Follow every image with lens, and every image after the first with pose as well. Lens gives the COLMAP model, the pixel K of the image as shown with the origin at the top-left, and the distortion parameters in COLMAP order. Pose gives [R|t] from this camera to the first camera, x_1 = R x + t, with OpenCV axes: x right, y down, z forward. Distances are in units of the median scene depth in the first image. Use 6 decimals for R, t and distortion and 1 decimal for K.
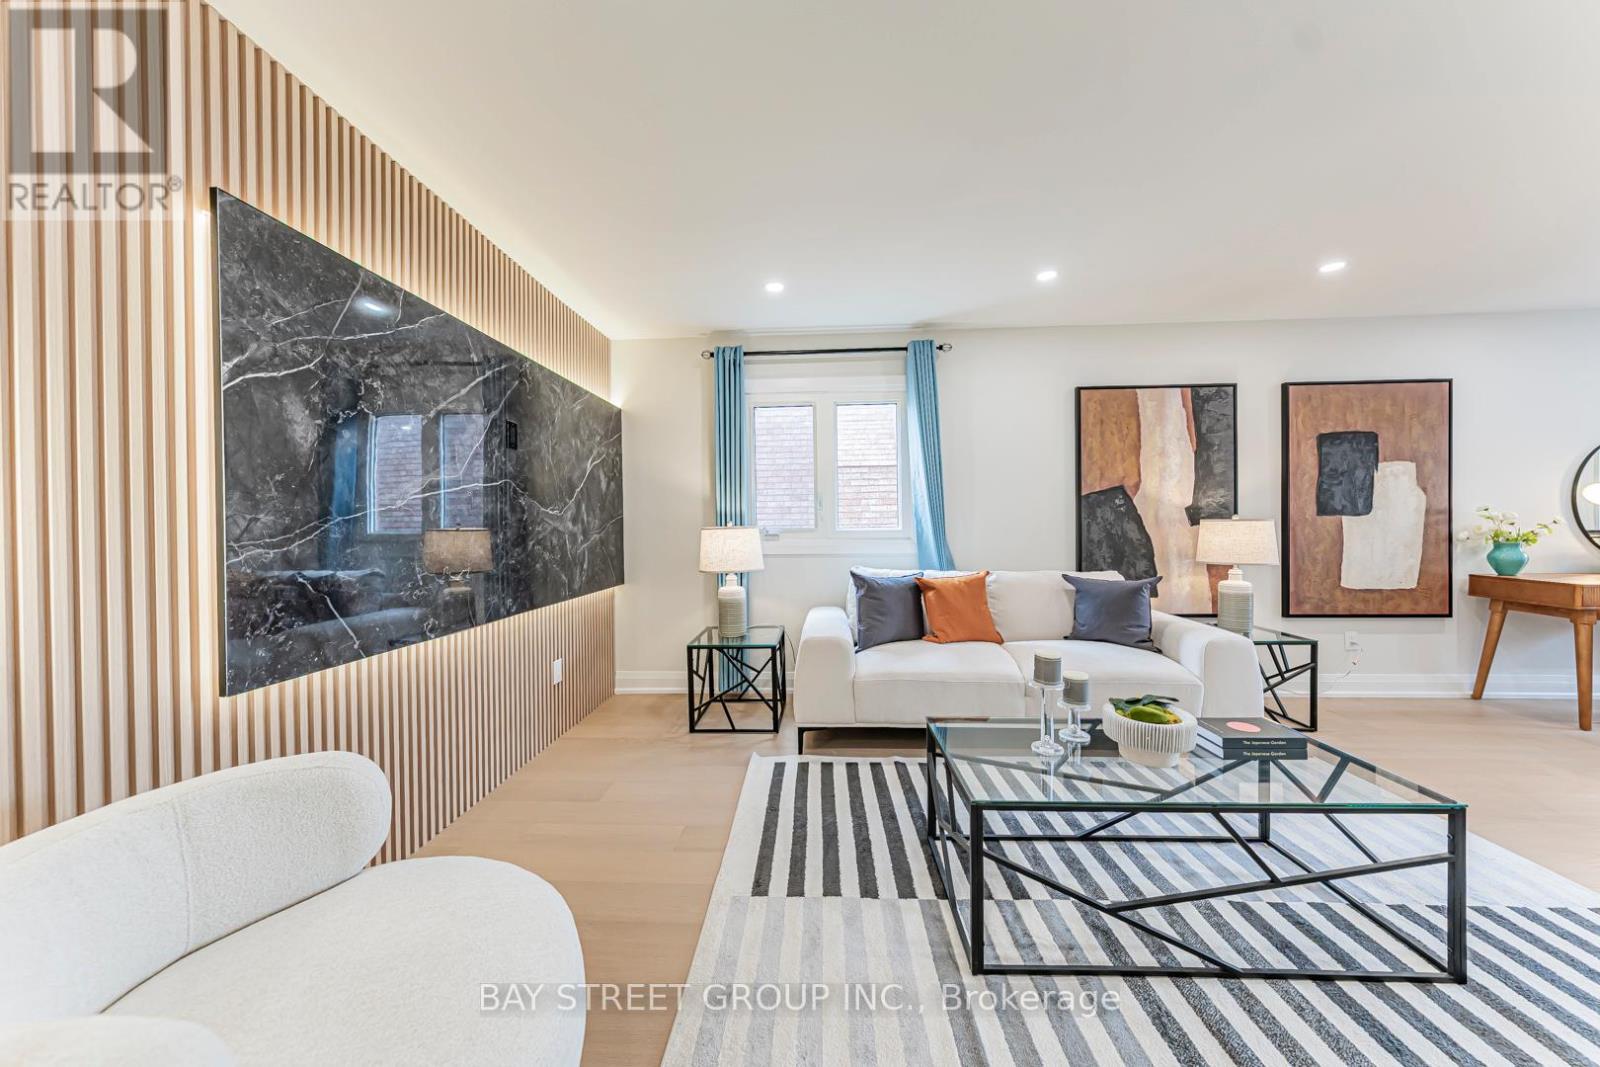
lens RADIAL K [[543.2, 0, 797.2], [0, 543.2, 528.2], [0, 0, 1]] dist [0.000251, -0.000296]
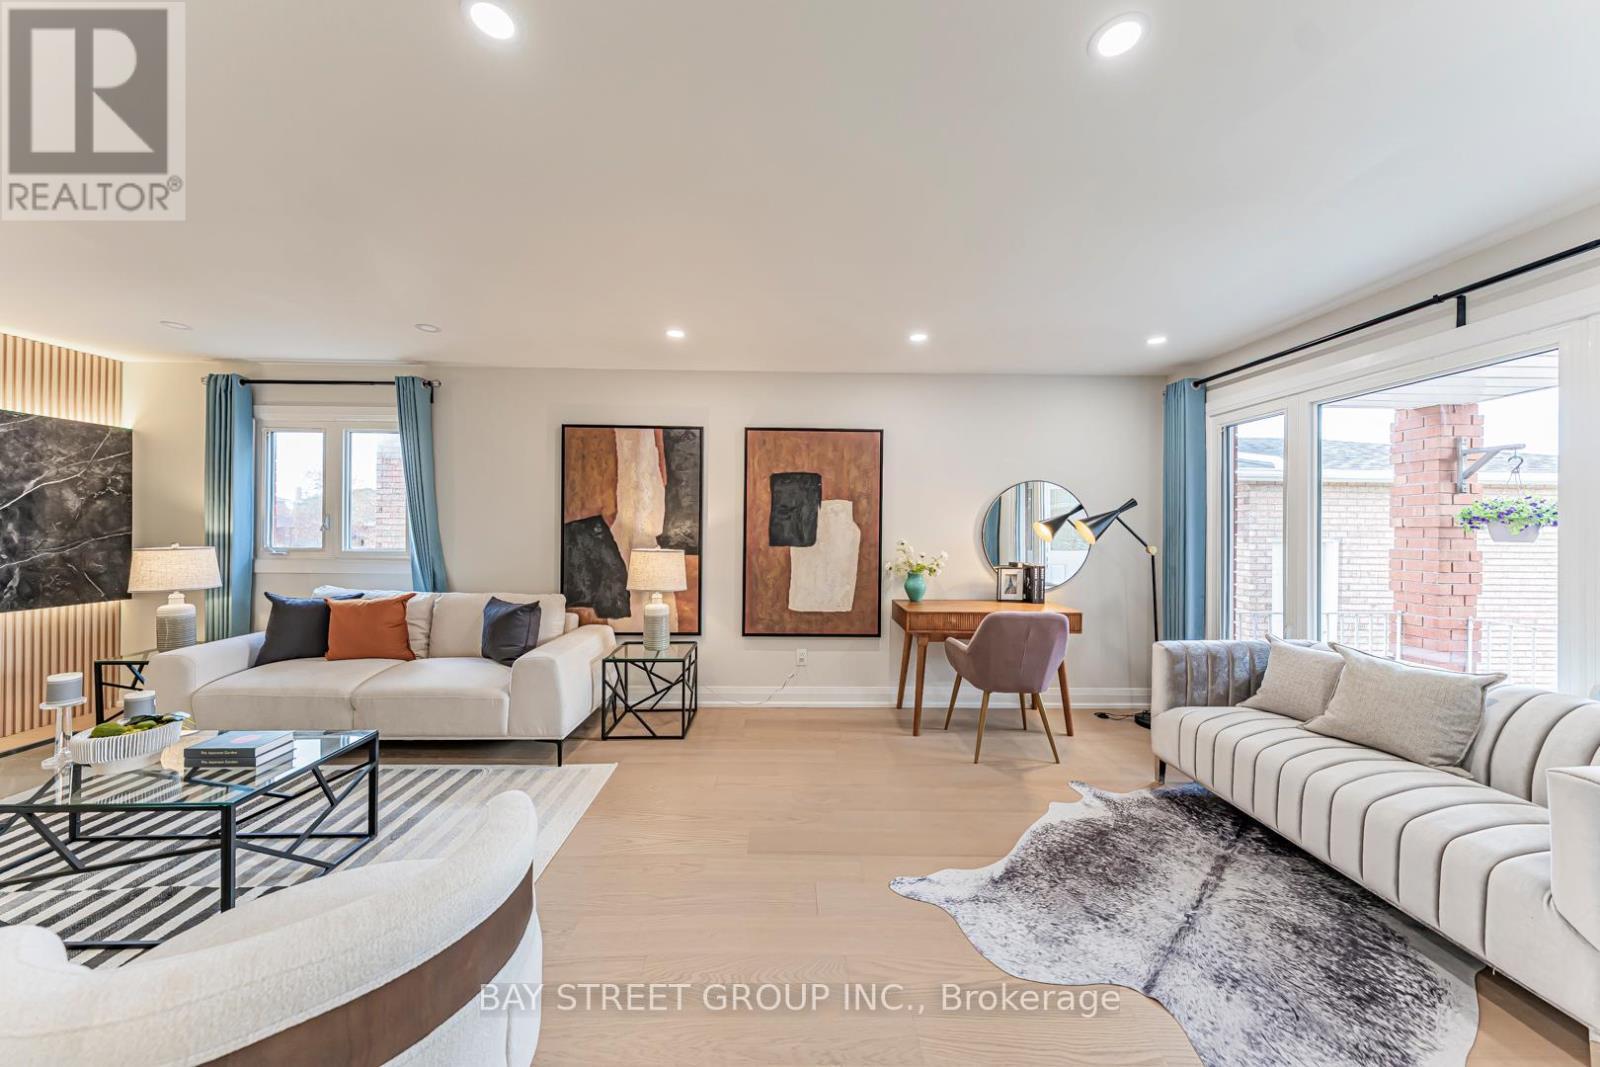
lens RADIAL K [[543.2, 0, 806.4], [0, 543.2, 529.2], [0, 0, 1]] dist [0.000251, -0.000296]
pose [[0.996992, 0.020394, 0.074769, 0.957271], [-0.019718, 0.999758, -0.009778, -0.049107], [-0.074951, 0.008274, 0.997153, -0.132822]]
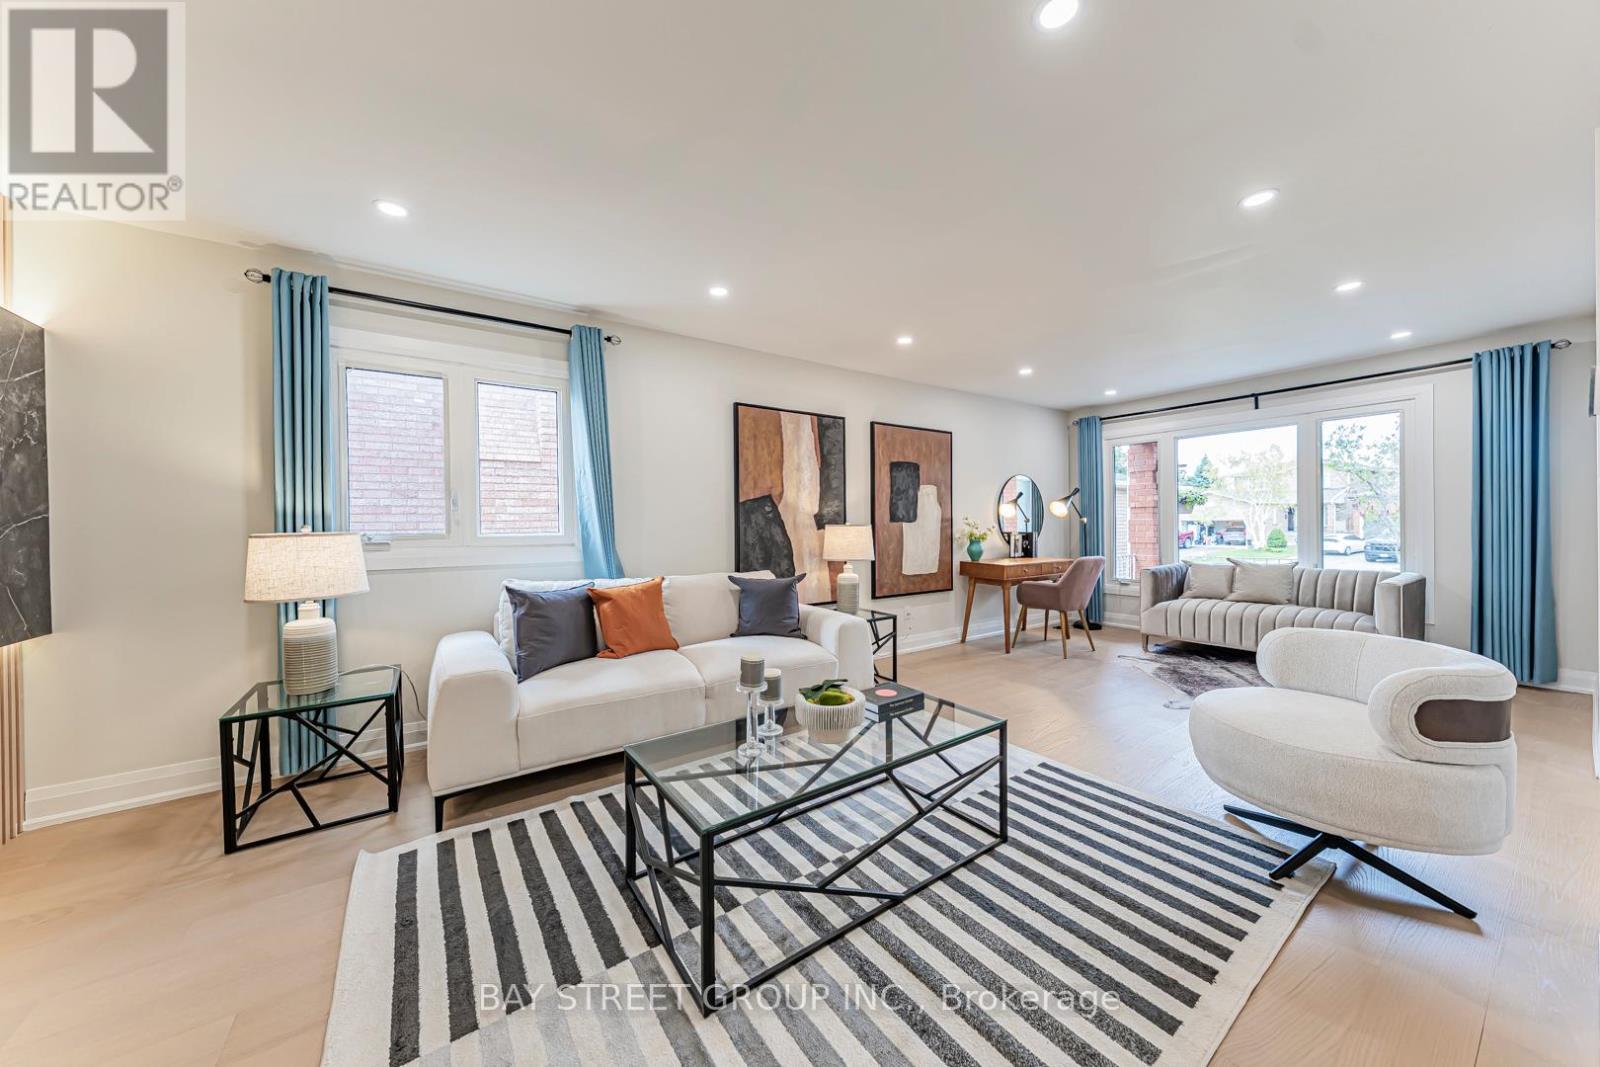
lens RADIAL K [[543.2, 0, 801.3], [0, 543.2, 528.3], [0, 0, 1]] dist [0.000251, -0.000296]
pose [[0.791451, -0.000816, 0.611232, -0.044845], [0.004109, 0.999984, -0.003986, -0.003595], [-0.611219, 0.005666, 0.791441, 0.064793]]
